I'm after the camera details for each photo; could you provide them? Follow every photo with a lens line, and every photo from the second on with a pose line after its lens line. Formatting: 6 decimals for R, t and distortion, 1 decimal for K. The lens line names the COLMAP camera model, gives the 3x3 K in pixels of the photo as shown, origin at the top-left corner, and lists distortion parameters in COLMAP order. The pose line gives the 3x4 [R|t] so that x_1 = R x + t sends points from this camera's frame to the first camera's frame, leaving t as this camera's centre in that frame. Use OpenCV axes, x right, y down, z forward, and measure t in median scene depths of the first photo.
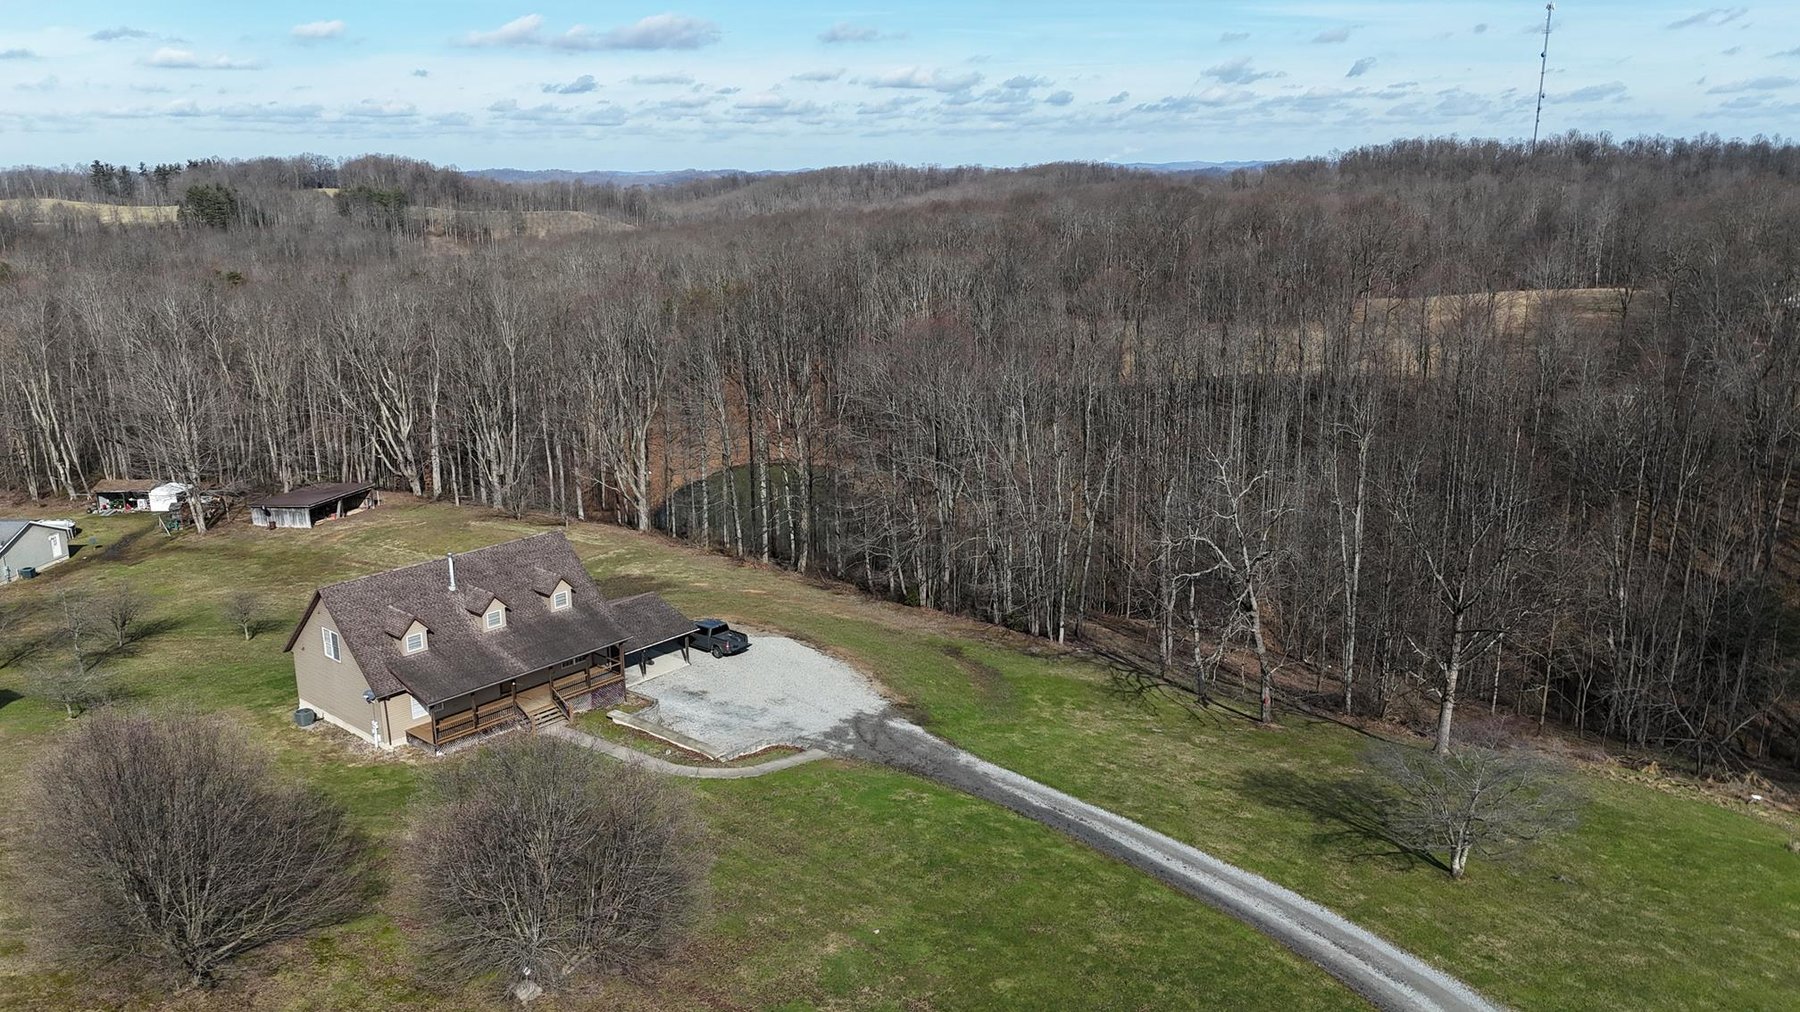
lens RADIAL K [[1311.4, 0, 901.0], [0, 1311.4, 507.8], [0, 0, 1]] dist [0.093808, -0.090052]
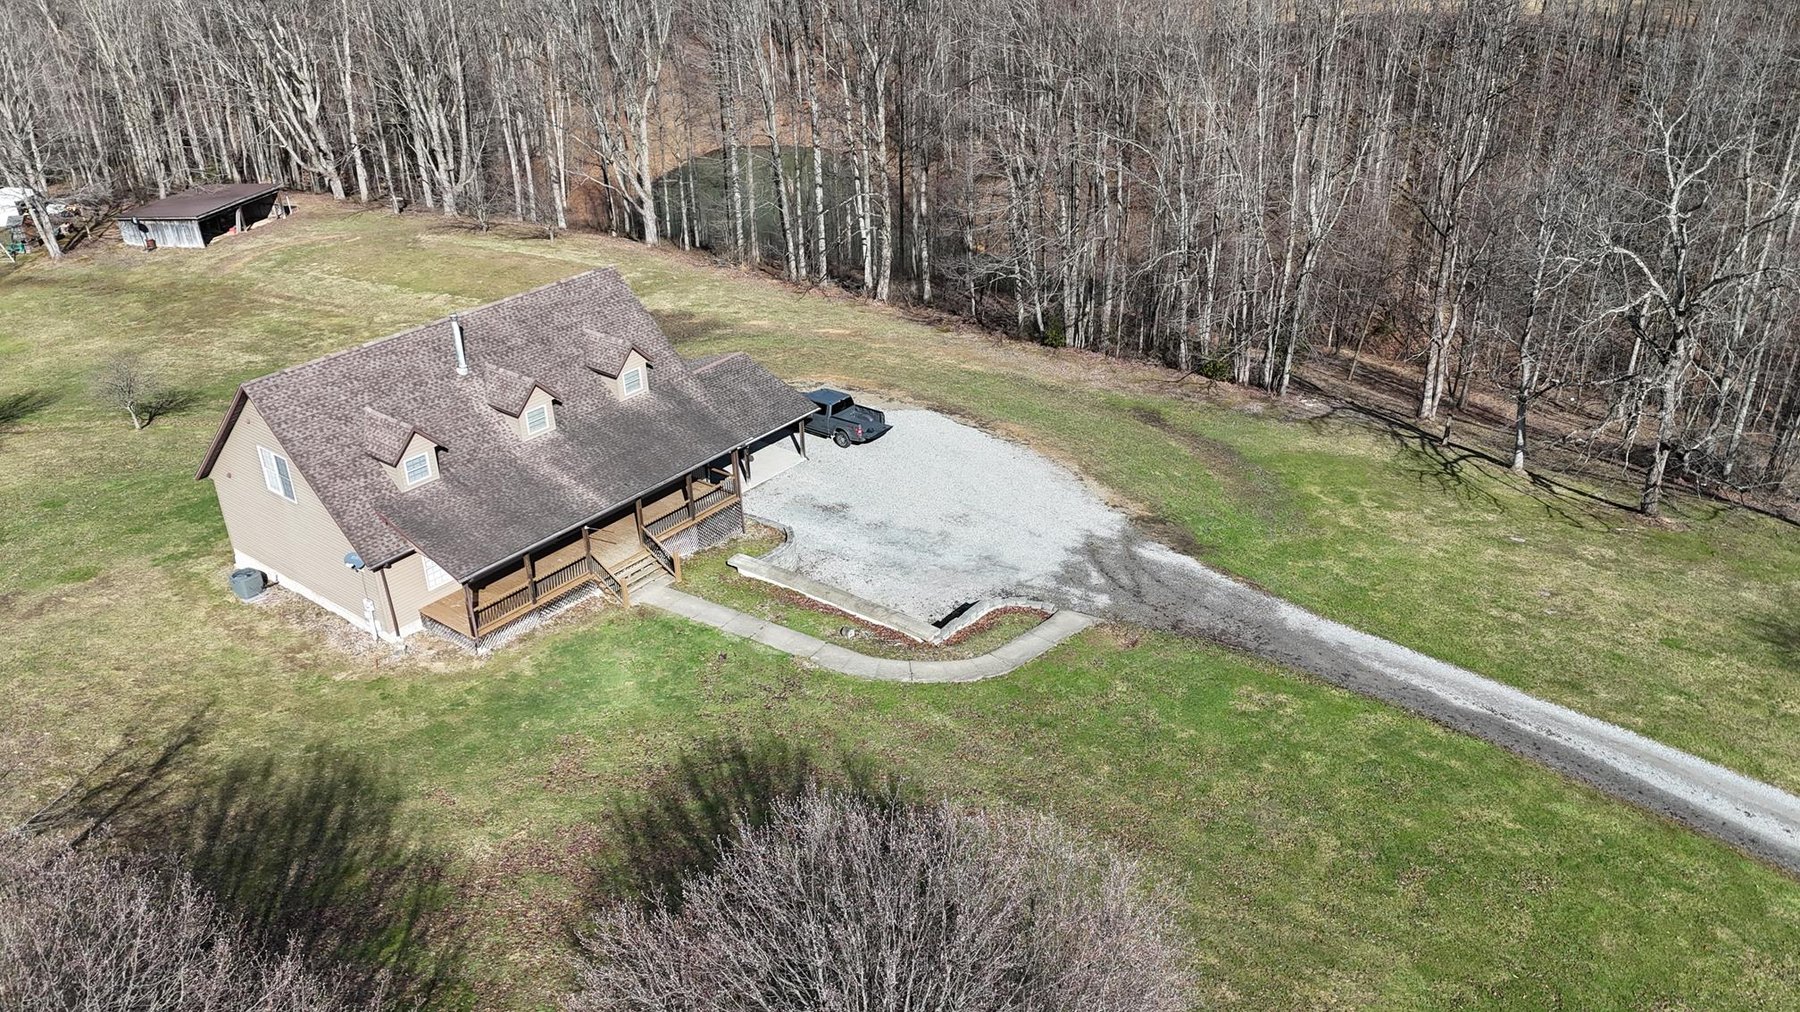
lens RADIAL K [[1349.4, 0, 900.0], [0, 1349.4, 506.0], [0, 0, 1]] dist [0.089984, -0.085161]
pose [[0.998603, -0.033533, 0.040839, -0.112939], [0.023466, 0.973877, 0.225862, -0.011177], [-0.047346, -0.224588, 0.973303, 0.249001]]
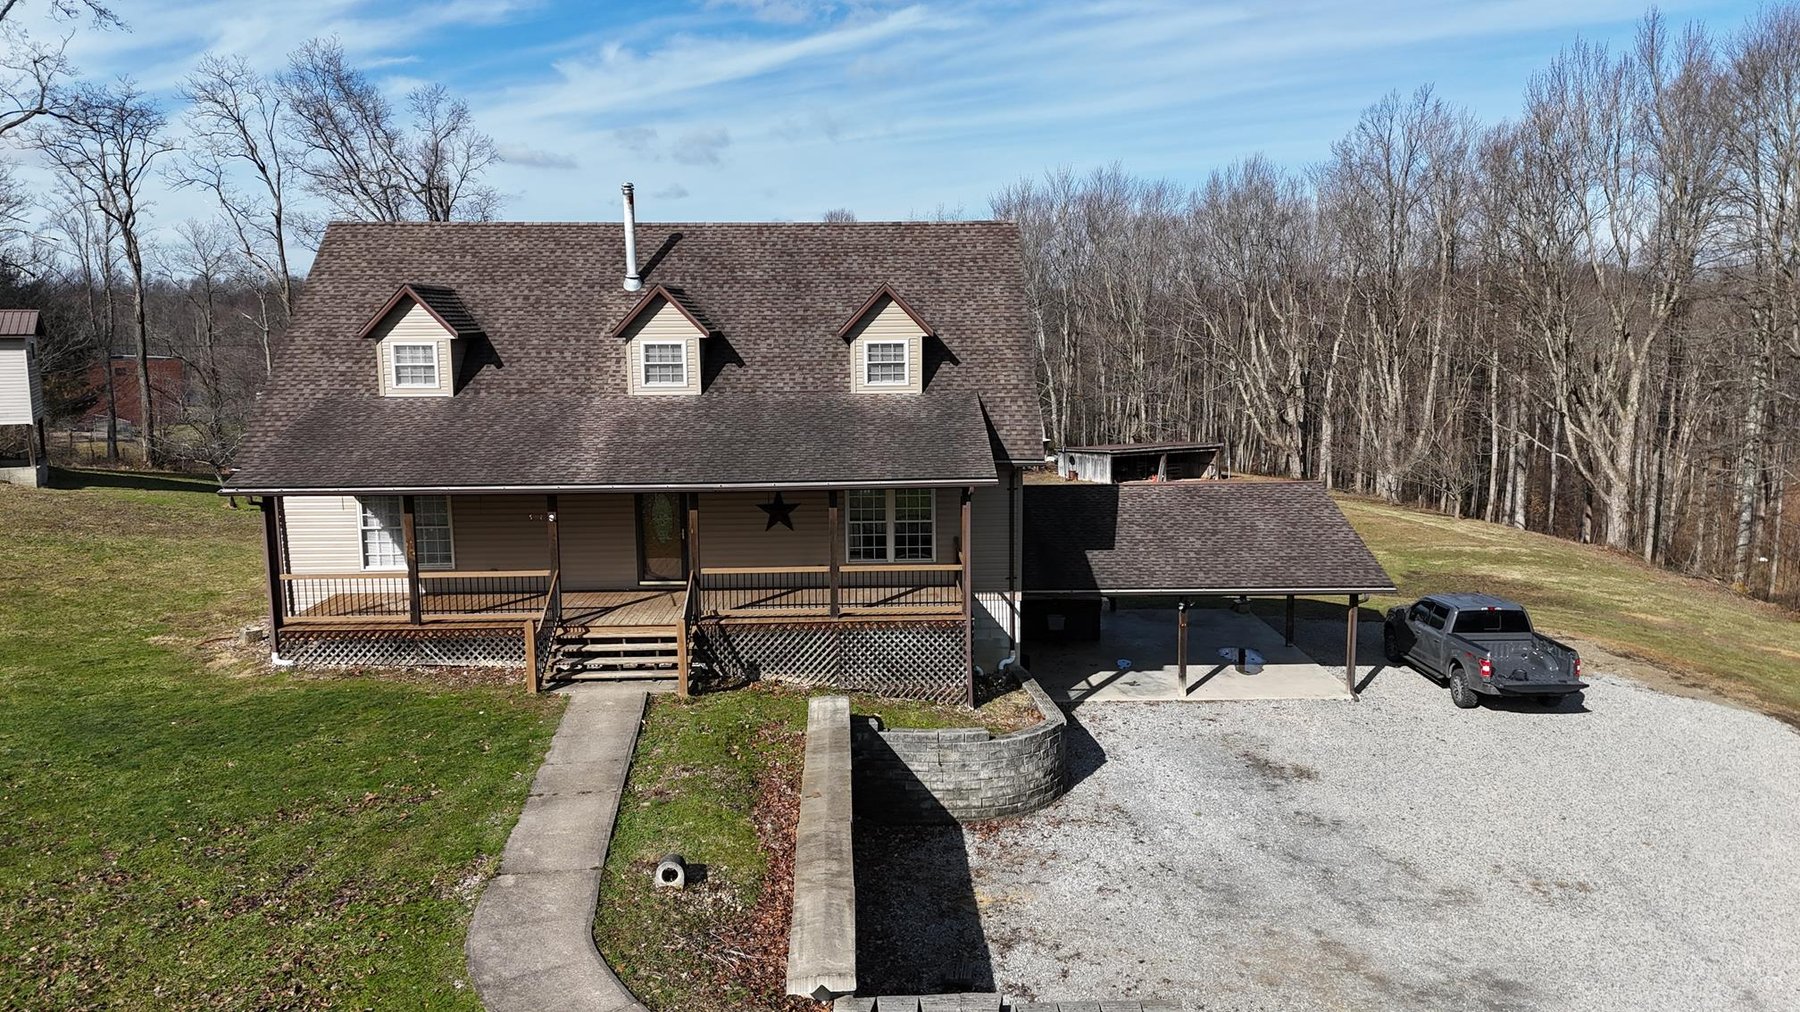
lens RADIAL K [[1314.1, 0, 900.0], [0, 1314.1, 506.0], [0, 0, 1]] dist [0.080863, -0.071754]
pose [[0.672278, 0.107633, -0.732433, -0.004747], [-0.183532, 0.982720, -0.024045, 0.080628], [0.717188, 0.150590, 0.680414, 0.557413]]
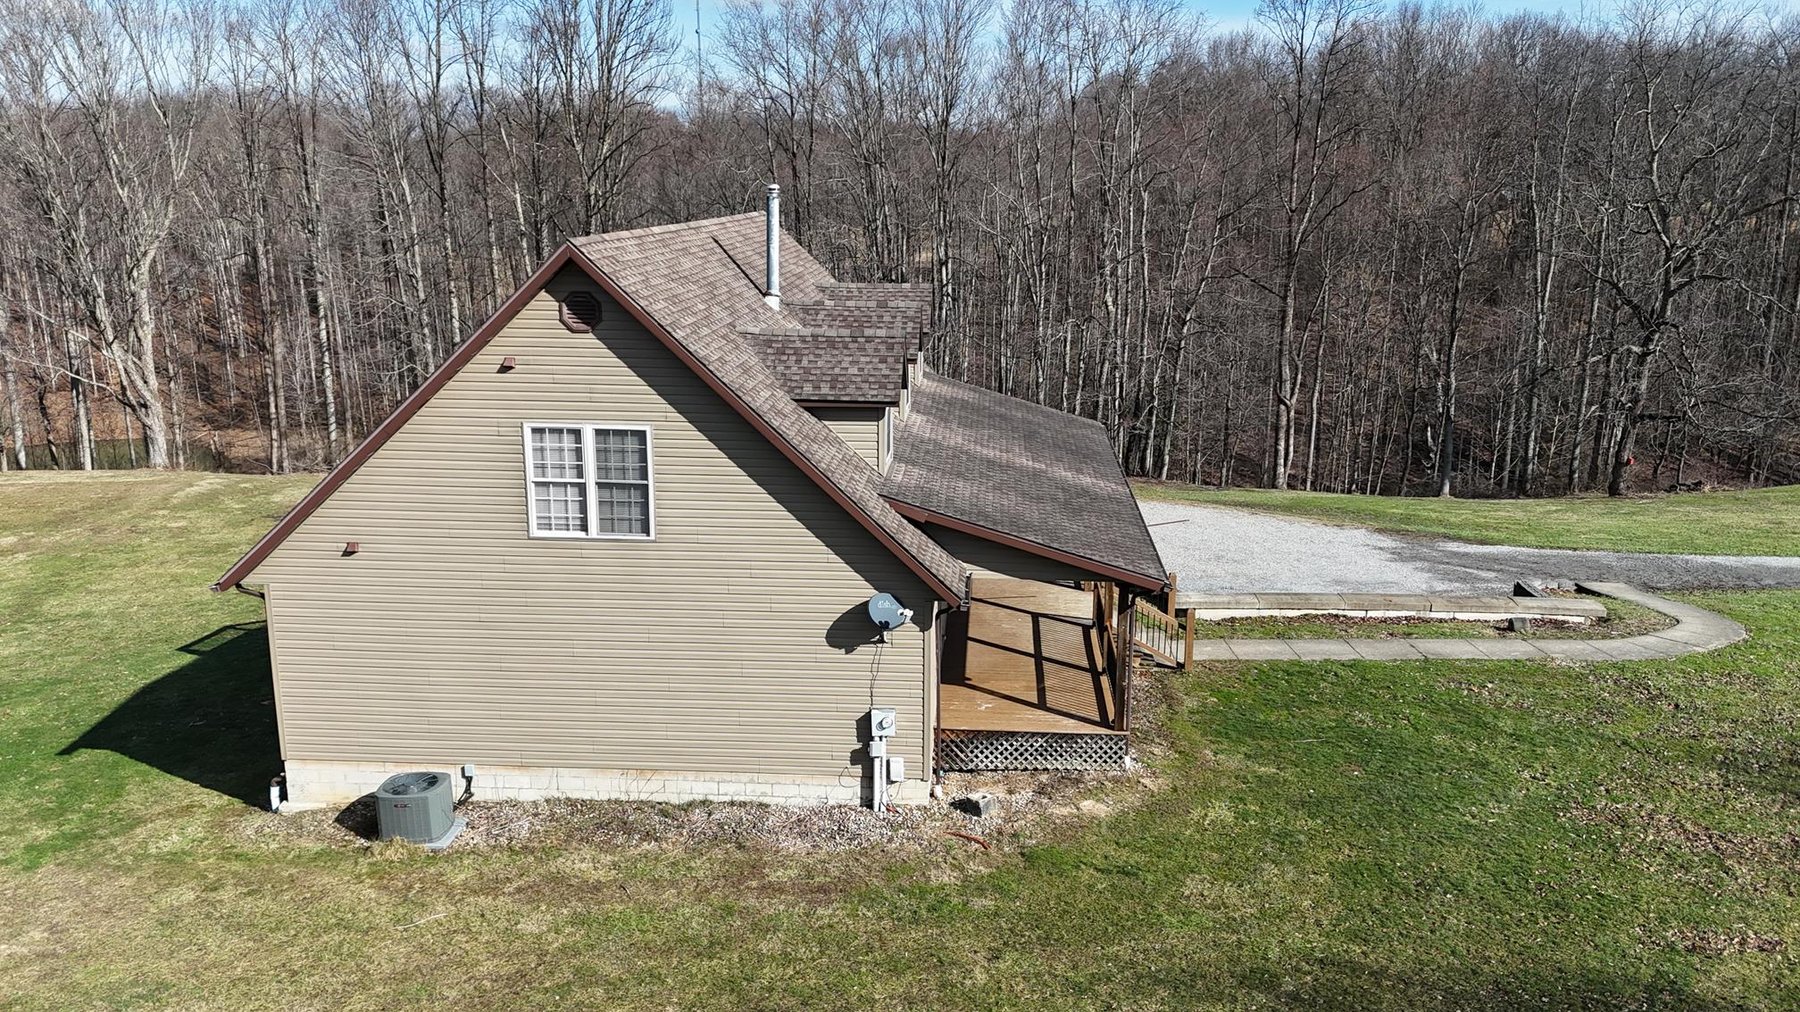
lens RADIAL K [[1311.4, 0, 901.0], [0, 1311.4, 507.8], [0, 0, 1]] dist [0.093808, -0.090052]
pose [[0.797876, -0.130690, 0.588484, -0.351852], [0.137781, 0.989912, 0.033034, 0.070700], [-0.586865, 0.054724, 0.807834, 0.498865]]
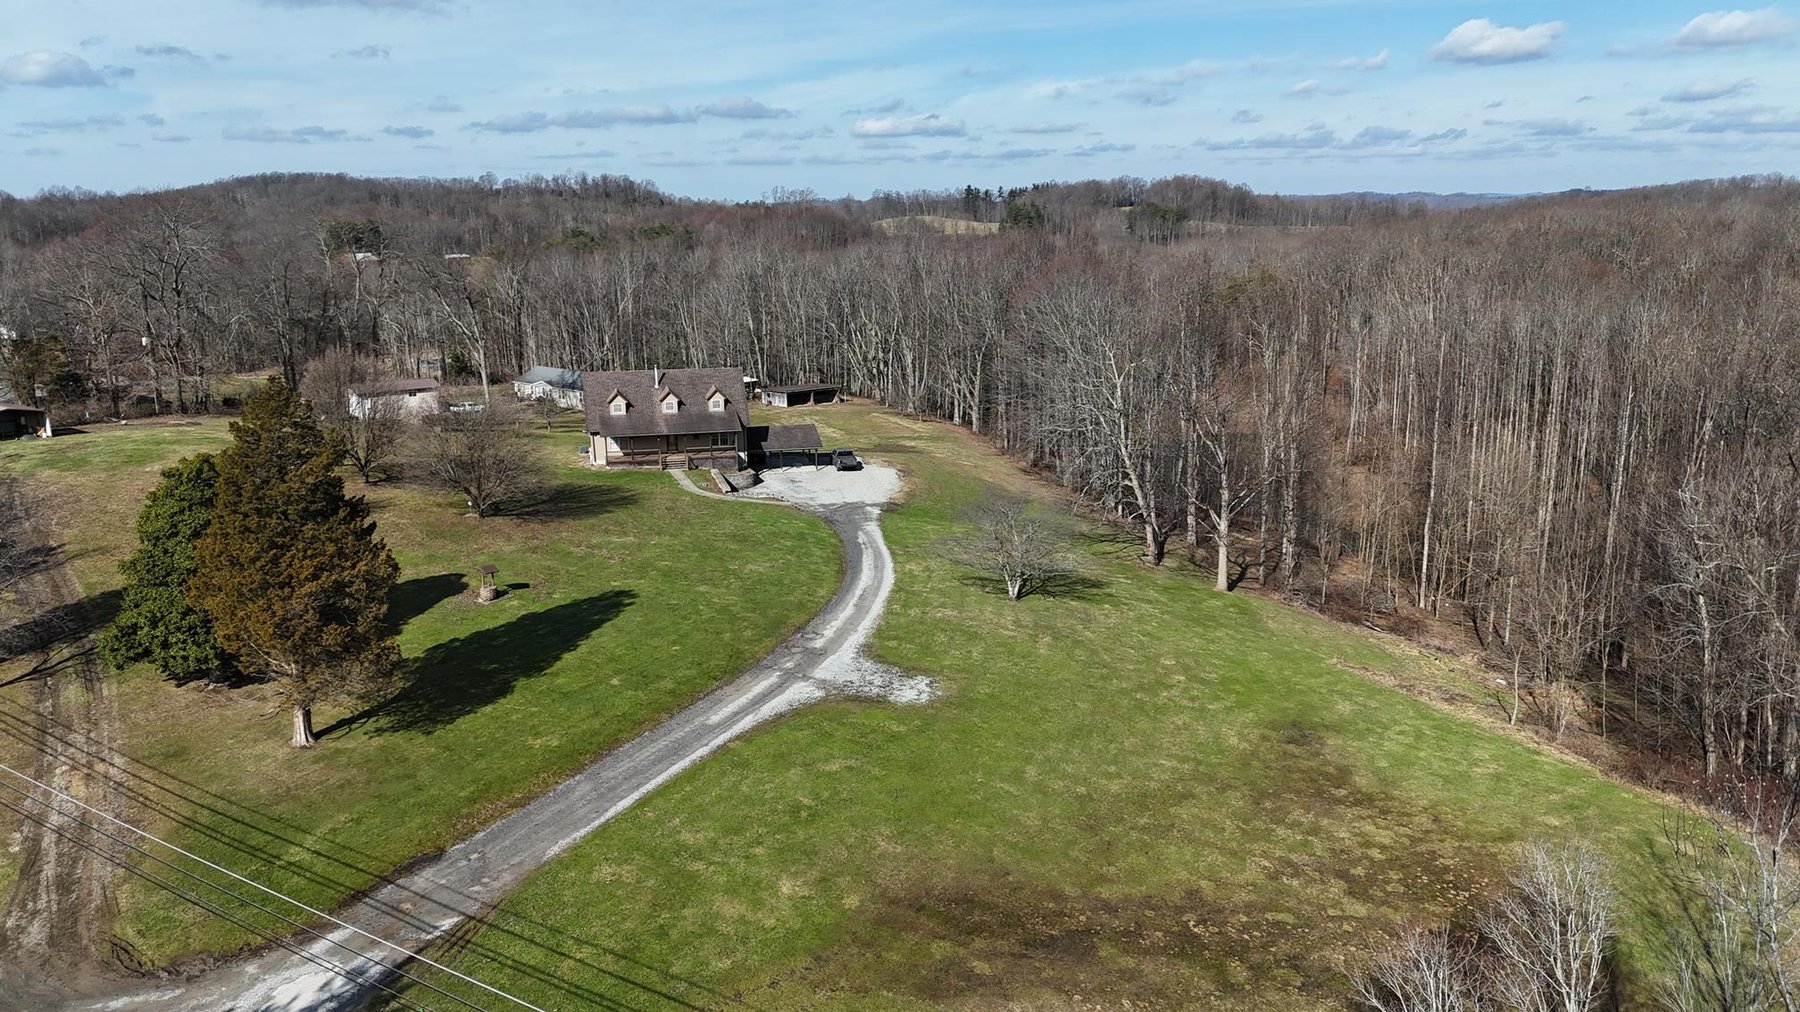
lens RADIAL K [[1322.4, 0, 900.0], [0, 1322.4, 506.0], [0, 0, 1]] dist [0.100525, -0.089776]
pose [[0.813905, 0.134321, -0.565257, 0.615241], [-0.146056, 0.988968, 0.024702, 0.085531], [0.562339, 0.062455, 0.824545, -0.147690]]
